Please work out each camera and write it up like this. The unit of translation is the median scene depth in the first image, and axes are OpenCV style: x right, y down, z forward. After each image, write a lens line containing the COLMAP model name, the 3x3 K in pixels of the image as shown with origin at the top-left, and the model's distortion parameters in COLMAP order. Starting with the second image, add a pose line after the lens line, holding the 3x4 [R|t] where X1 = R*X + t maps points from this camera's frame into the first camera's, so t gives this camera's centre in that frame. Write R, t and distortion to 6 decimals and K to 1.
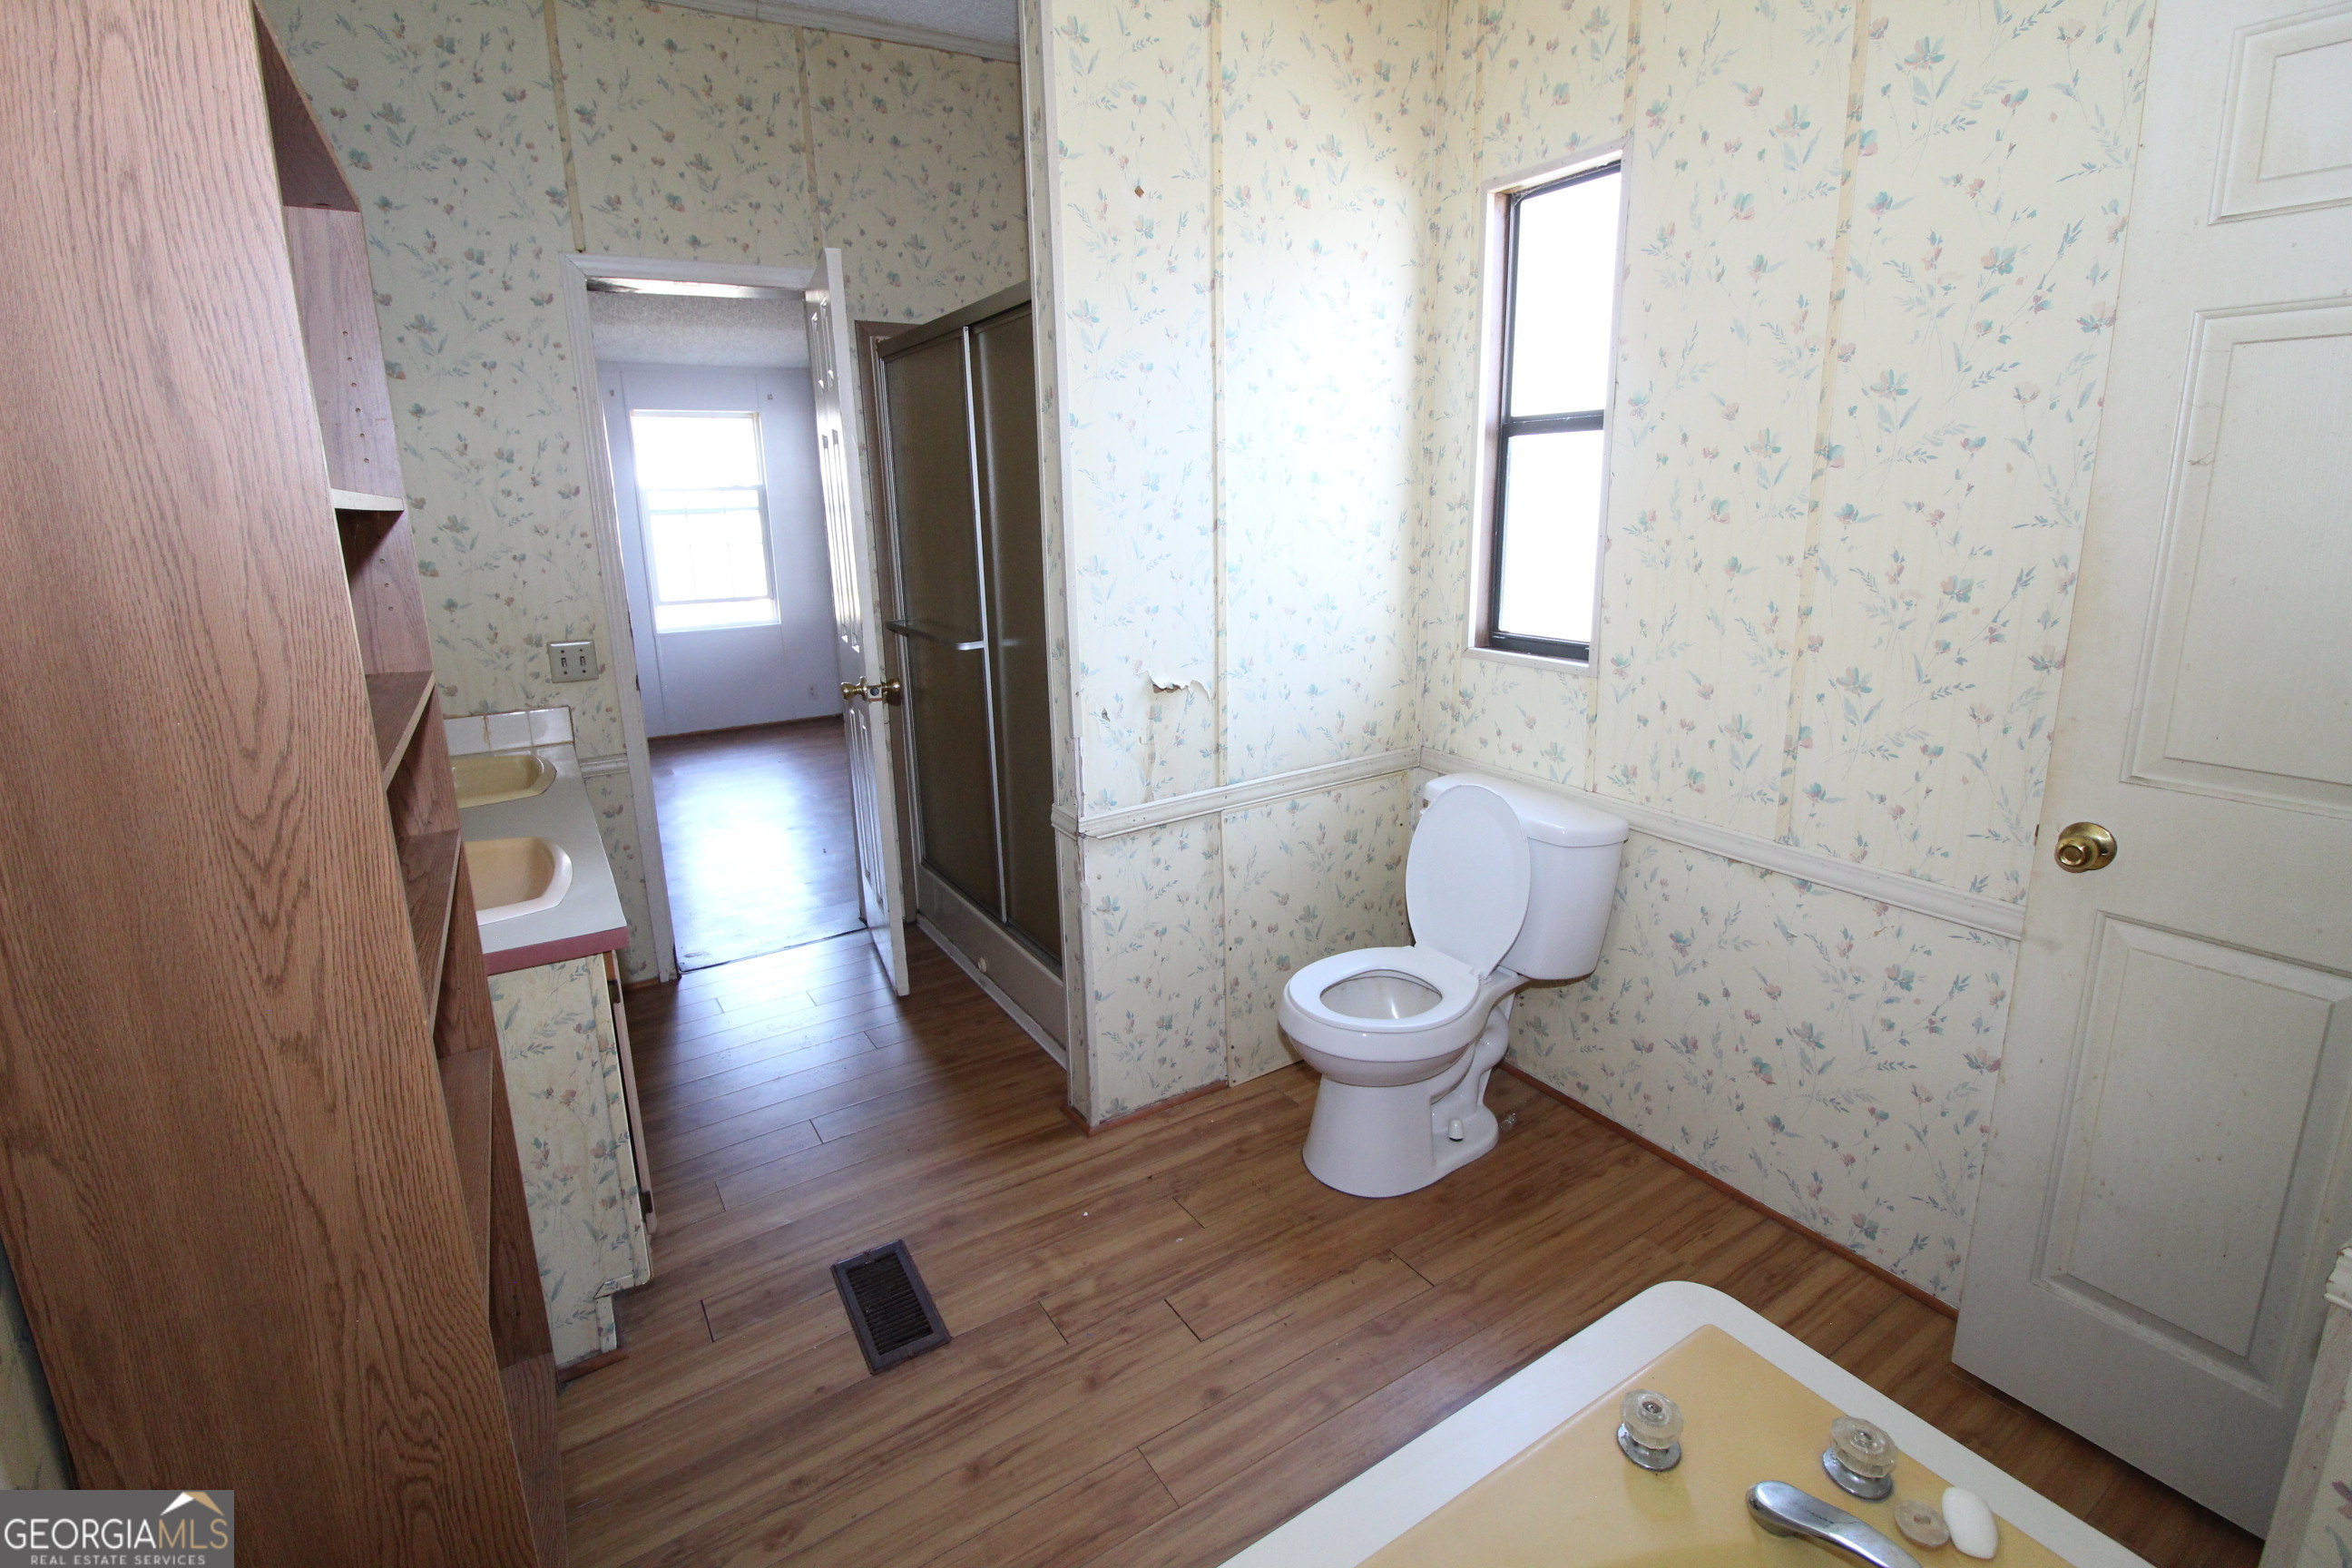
lens RADIAL K [[1086.8, 0, 1188.5], [0, 1086.8, 734.4], [0, 0, 1]] dist [0.004070, -0.015785]
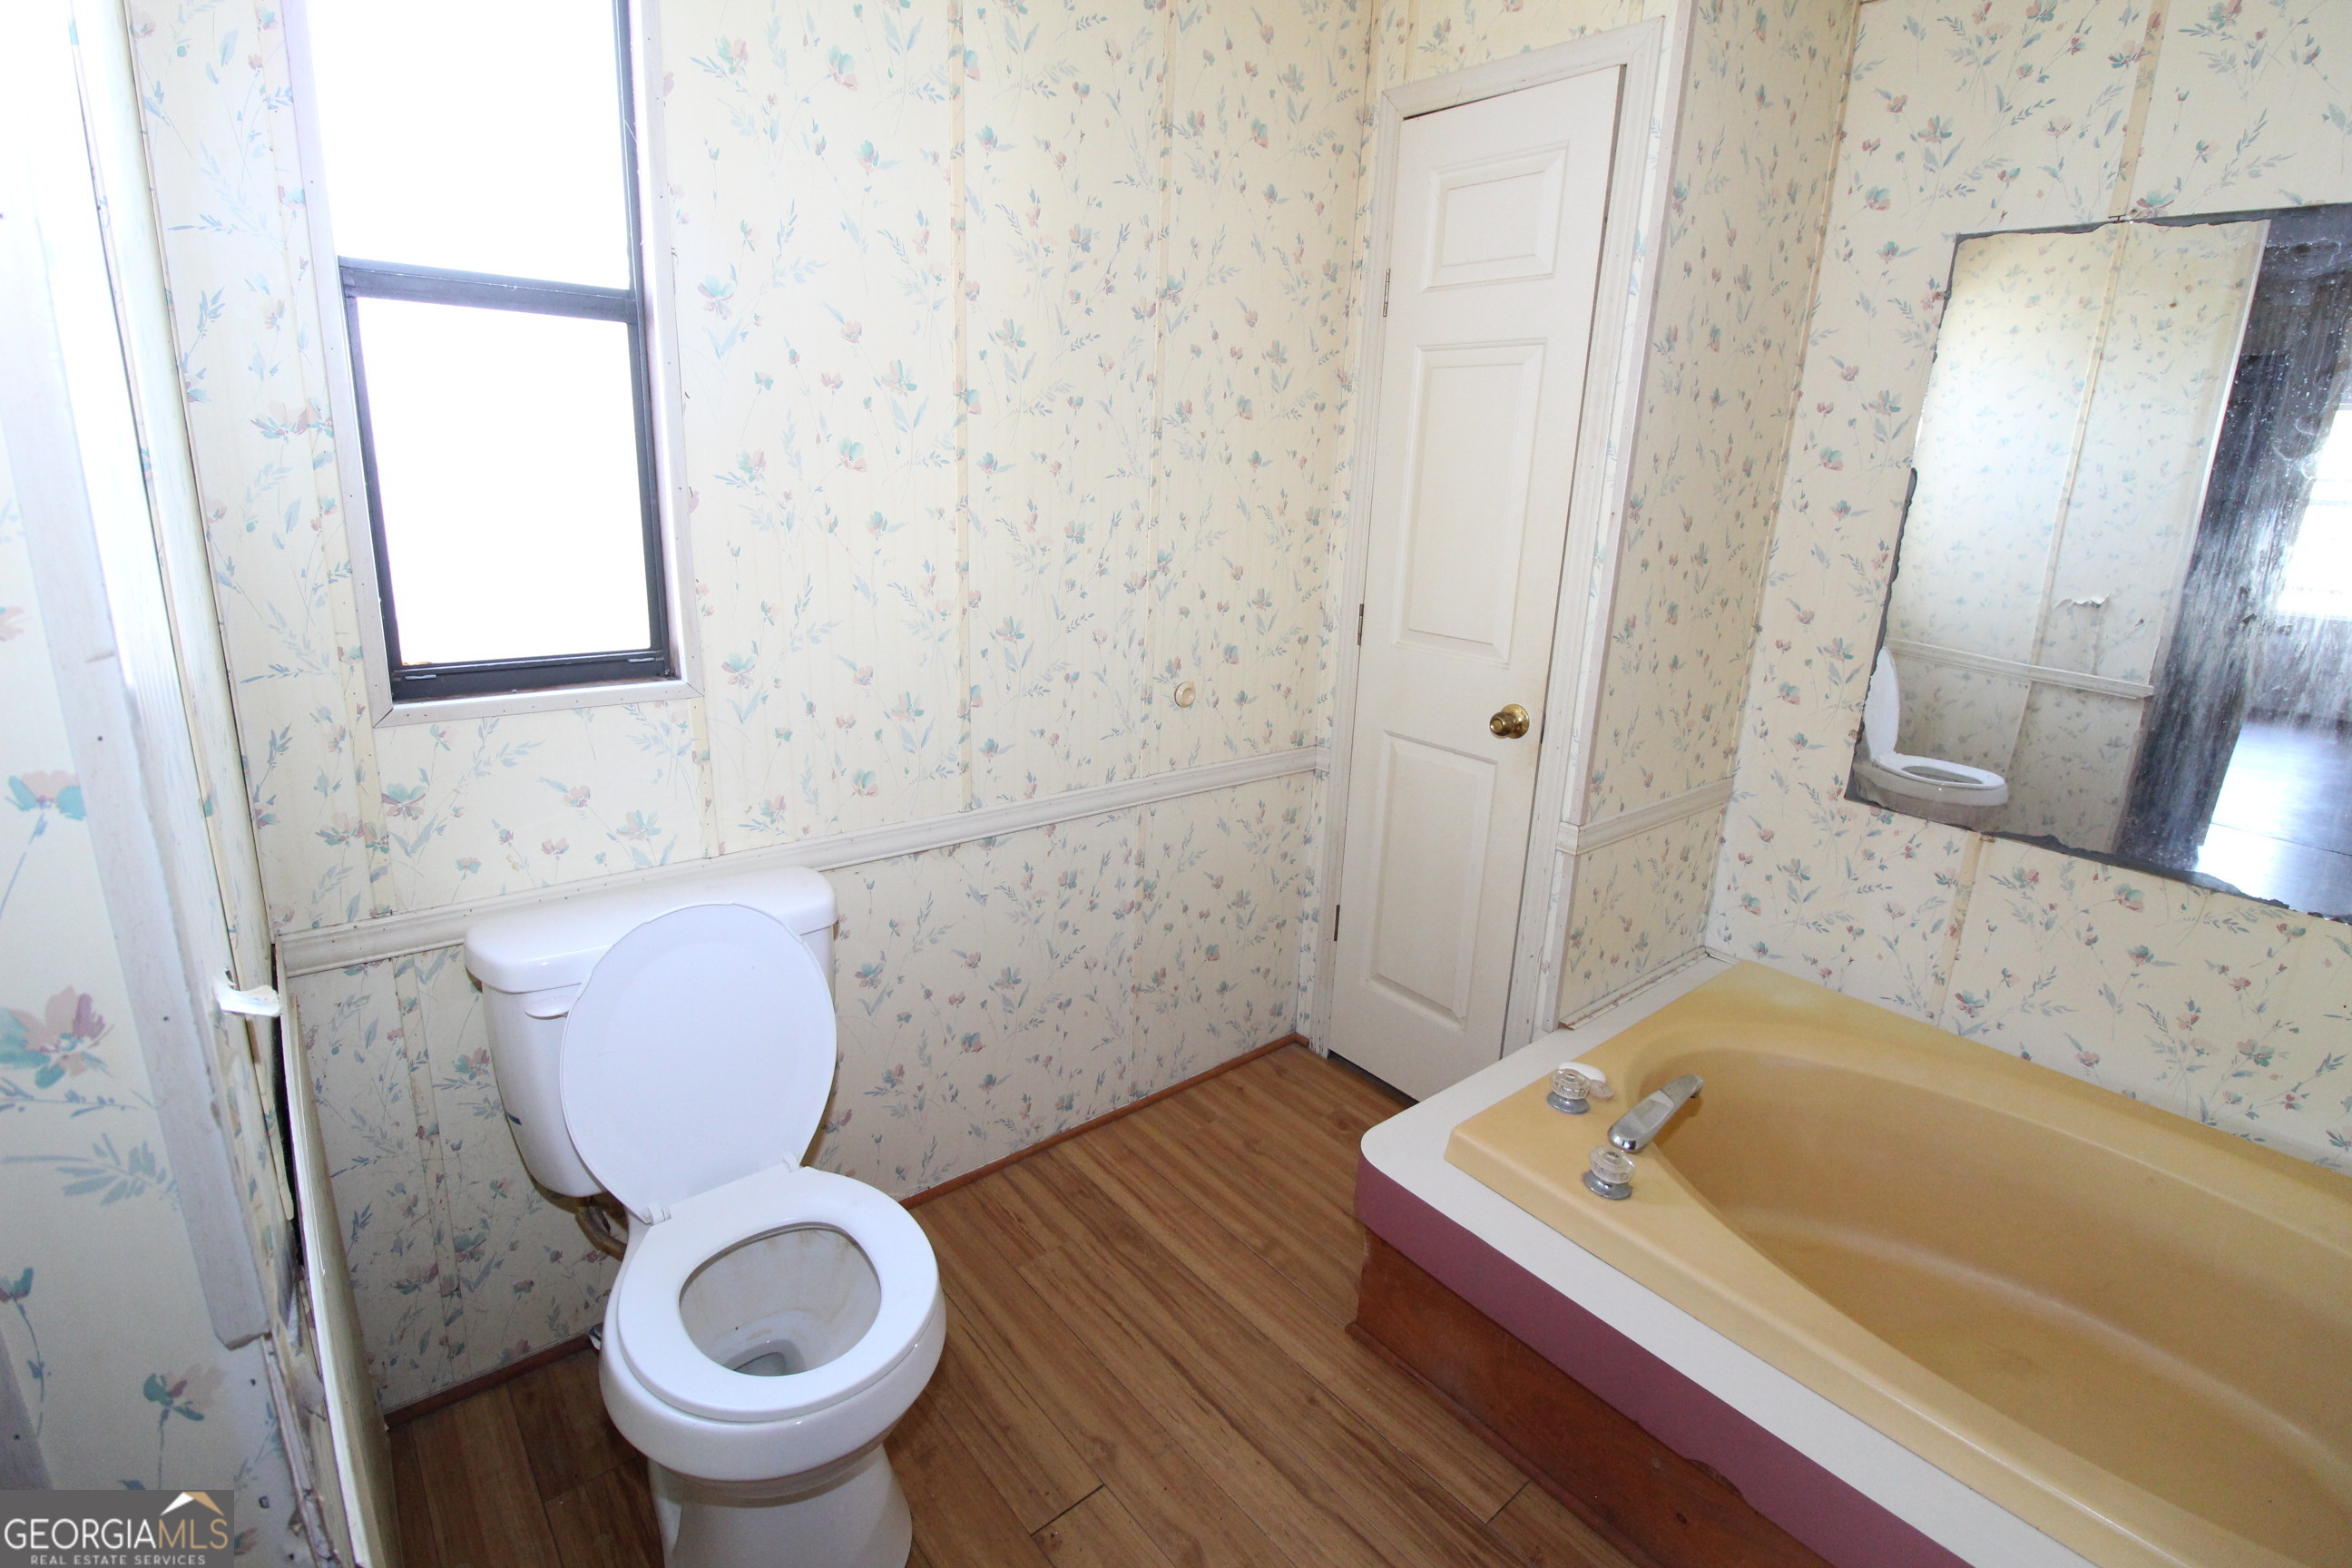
lens RADIAL K [[1086.8, 0, 1188.5], [0, 1086.8, 734.4], [0, 0, 1]] dist [0.004070, -0.015785]
pose [[-0.138069, -0.233576, 0.962486, -0.391711], [0.173185, 0.951128, 0.255663, -0.177861], [-0.975164, 0.201987, -0.090870, 0.902316]]
